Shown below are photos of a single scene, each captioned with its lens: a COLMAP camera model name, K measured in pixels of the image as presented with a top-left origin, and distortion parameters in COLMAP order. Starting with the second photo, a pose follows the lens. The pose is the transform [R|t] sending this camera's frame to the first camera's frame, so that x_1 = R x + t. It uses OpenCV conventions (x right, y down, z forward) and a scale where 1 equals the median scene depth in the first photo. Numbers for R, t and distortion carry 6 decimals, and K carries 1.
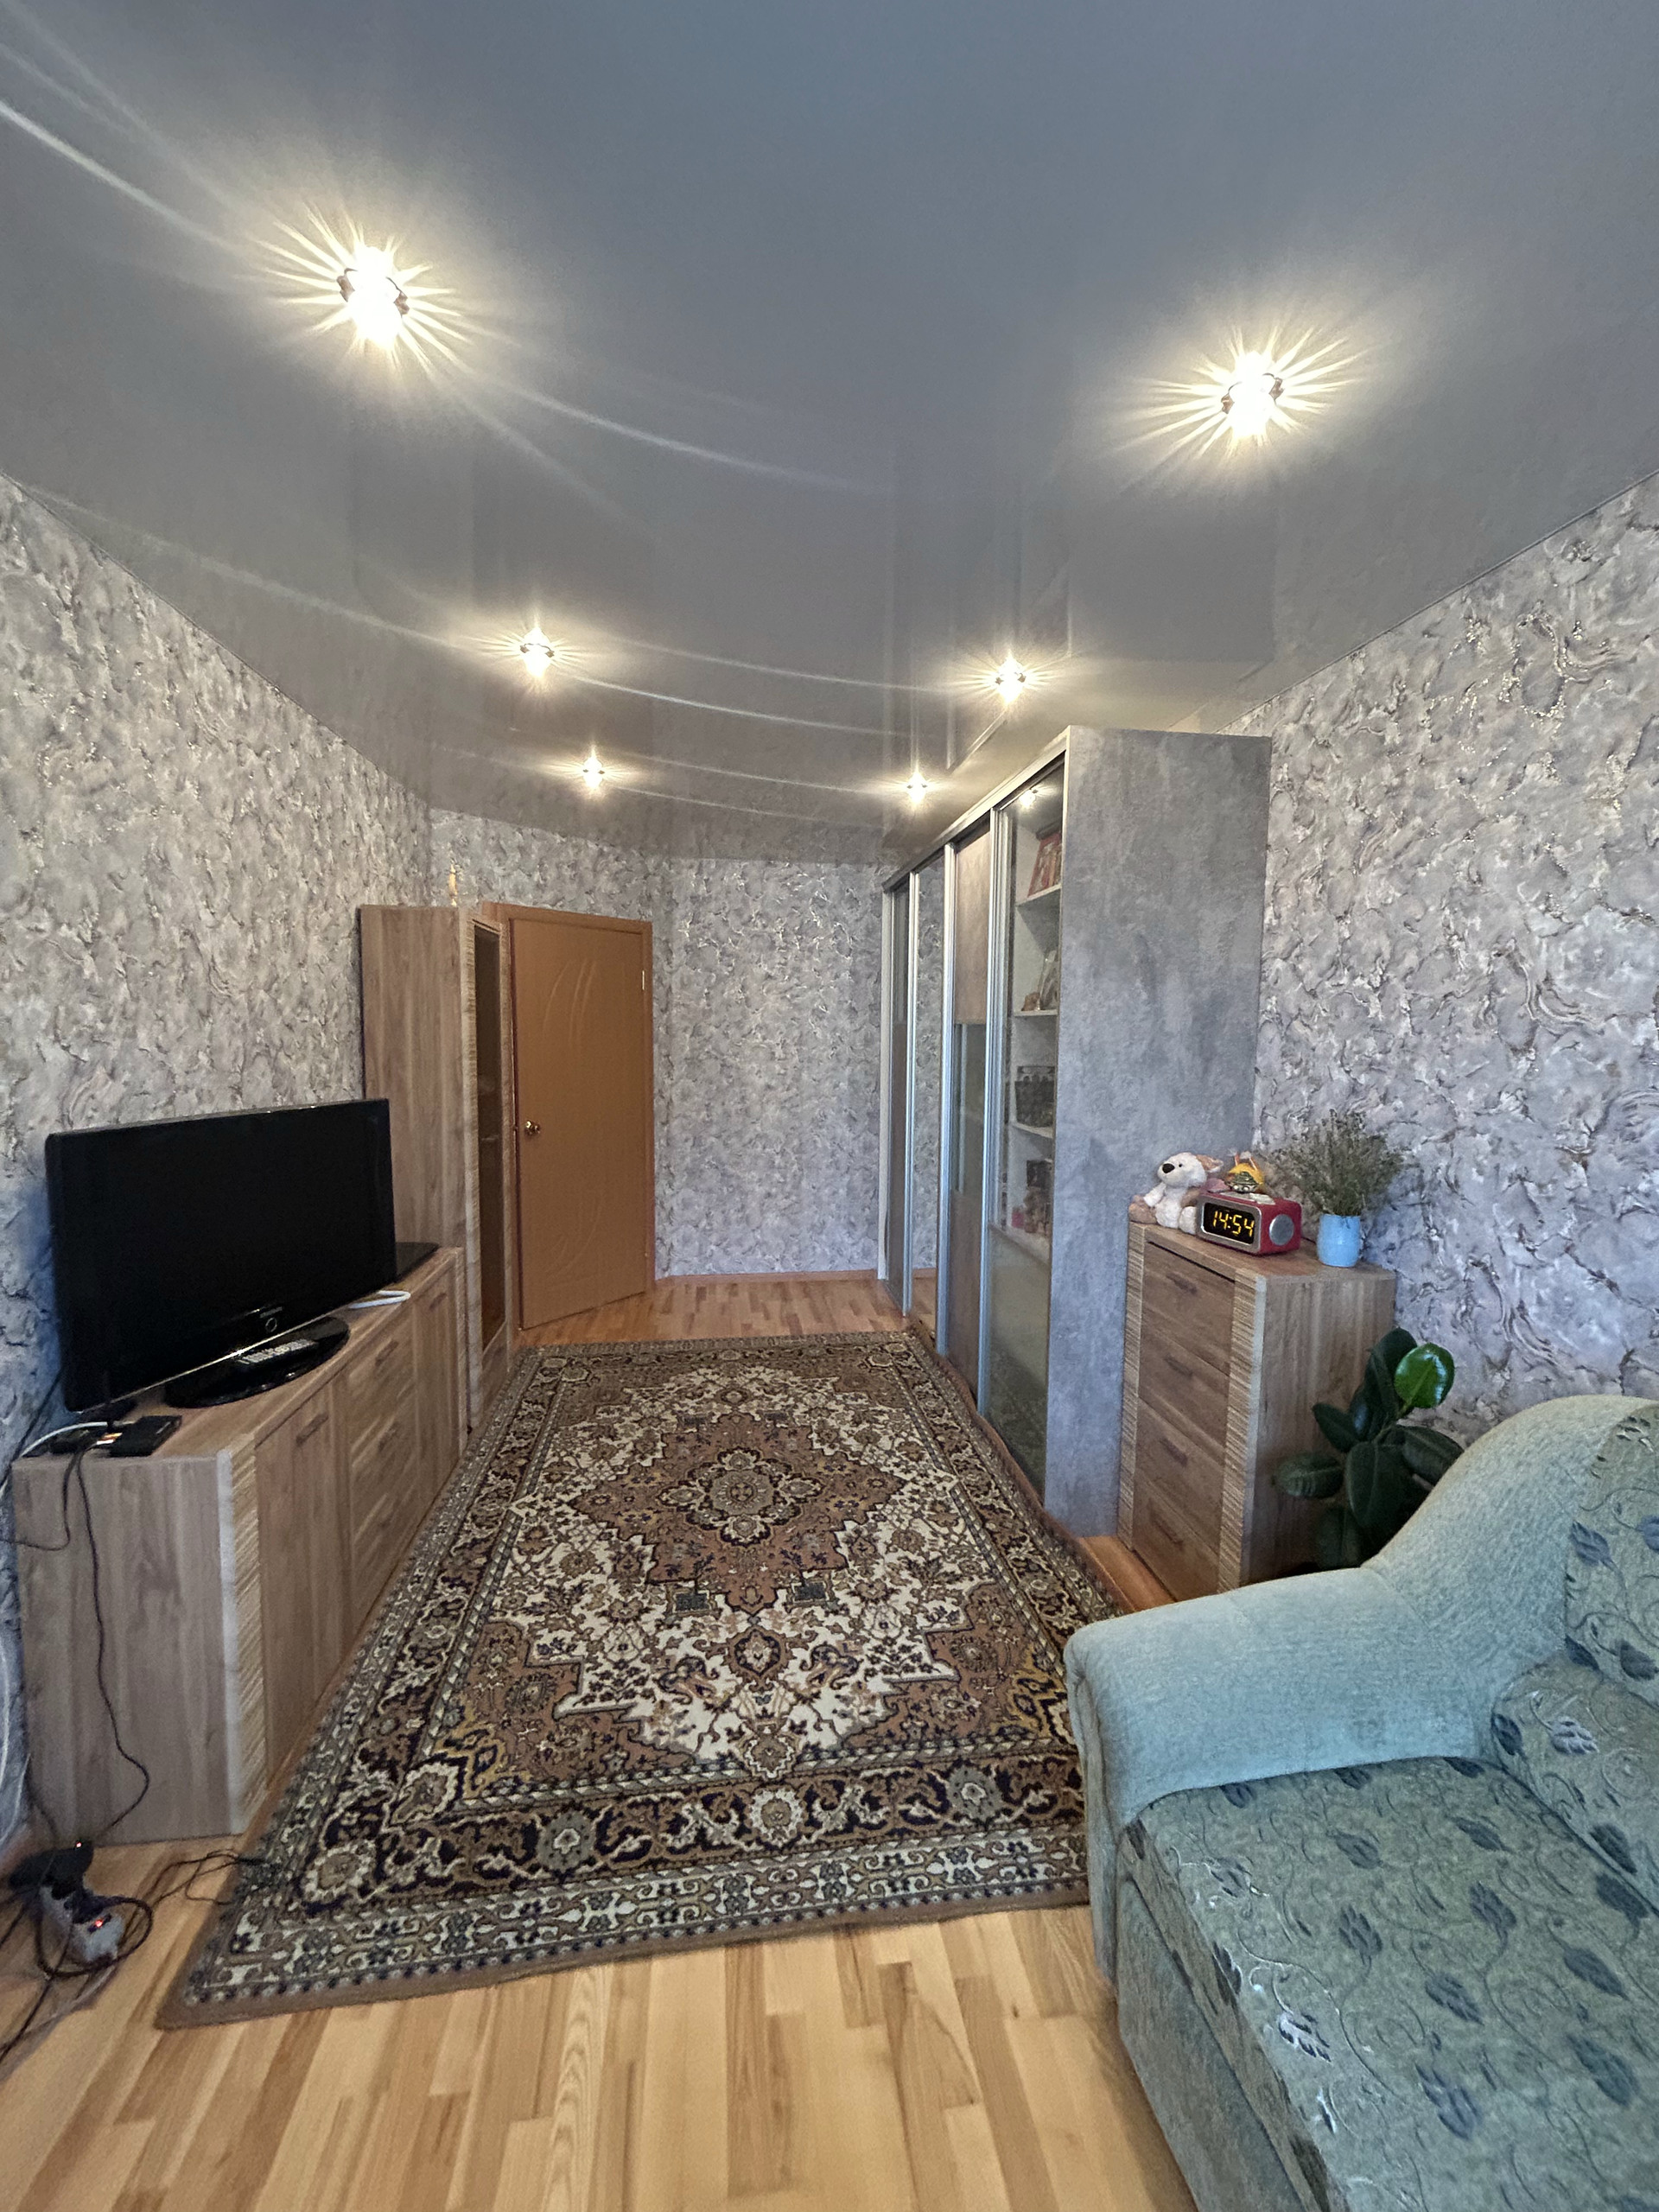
lens RADIAL K [[887.3, 0, 829.8], [0, 887.3, 1107.1], [0, 0, 1]] dist [0.000951, -0.000113]
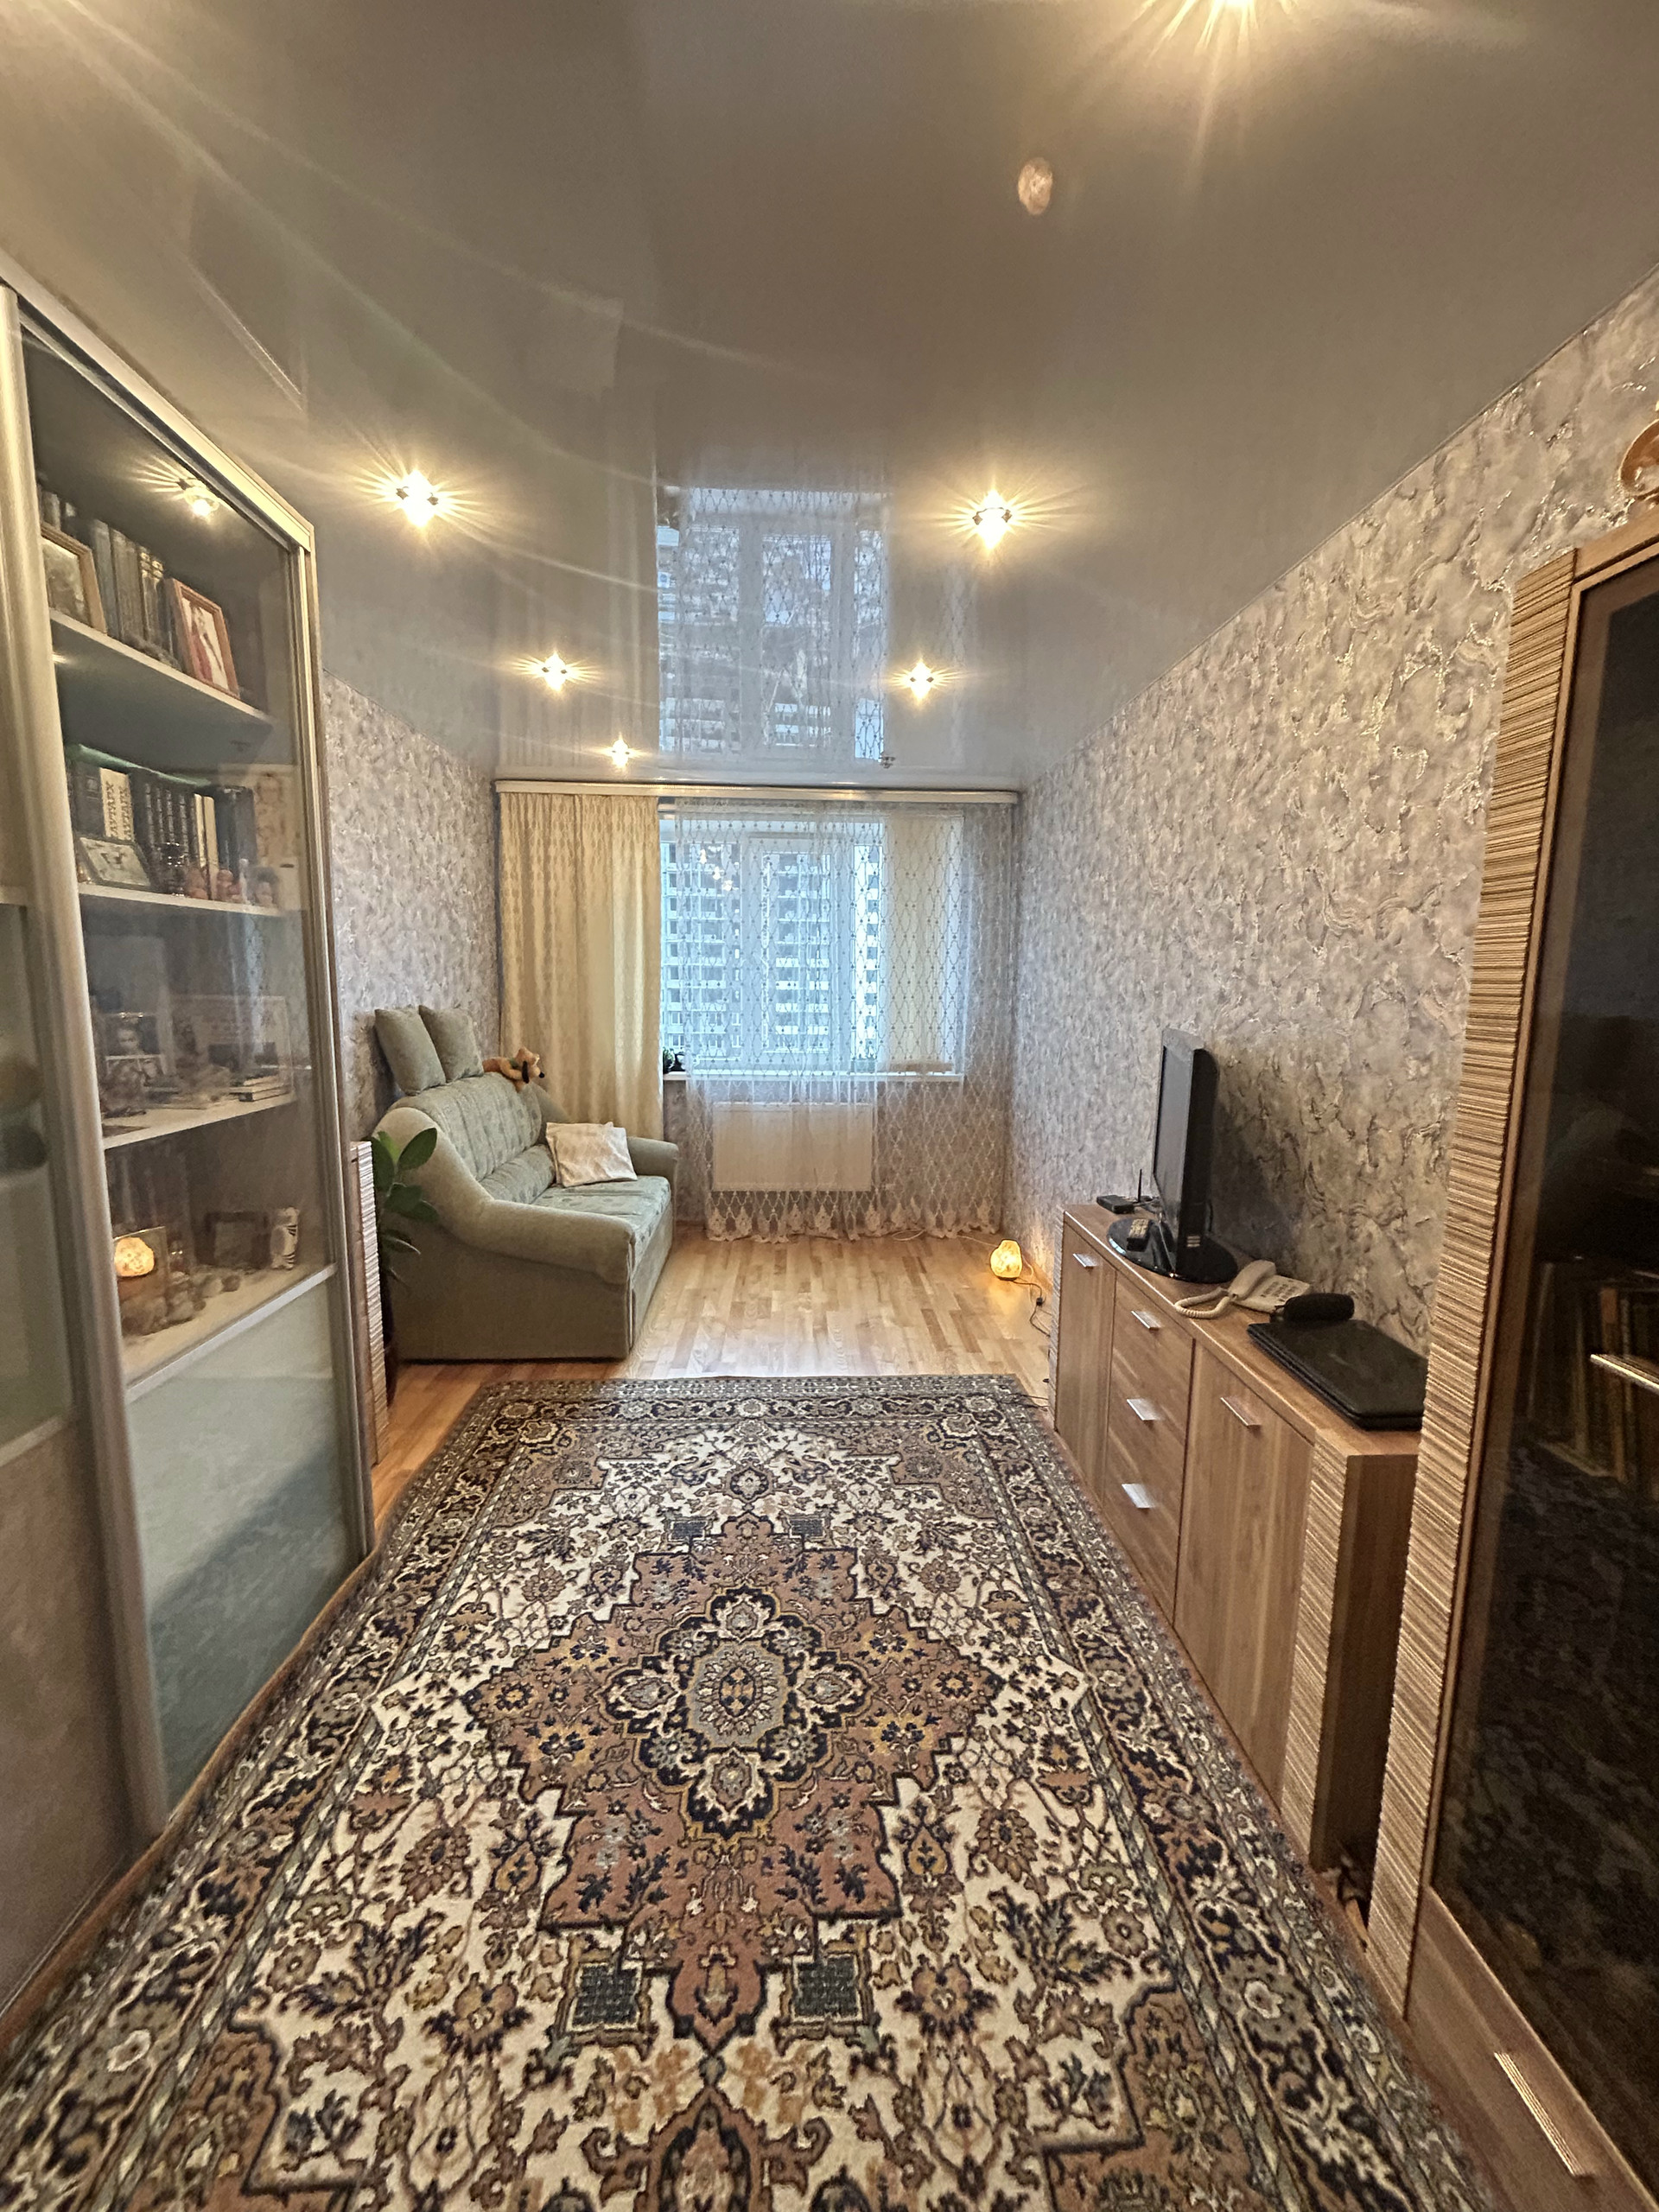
lens RADIAL K [[890.3, 0, 831.4], [0, 890.3, 1106.7], [0, 0, 1]] dist [-0.005845, 0.004423]
pose [[-0.995680, -0.035620, 0.085753, -0.256265], [-0.014915, 0.972857, 0.230925, -0.143434], [-0.091651, 0.228649, -0.969185, 1.889791]]
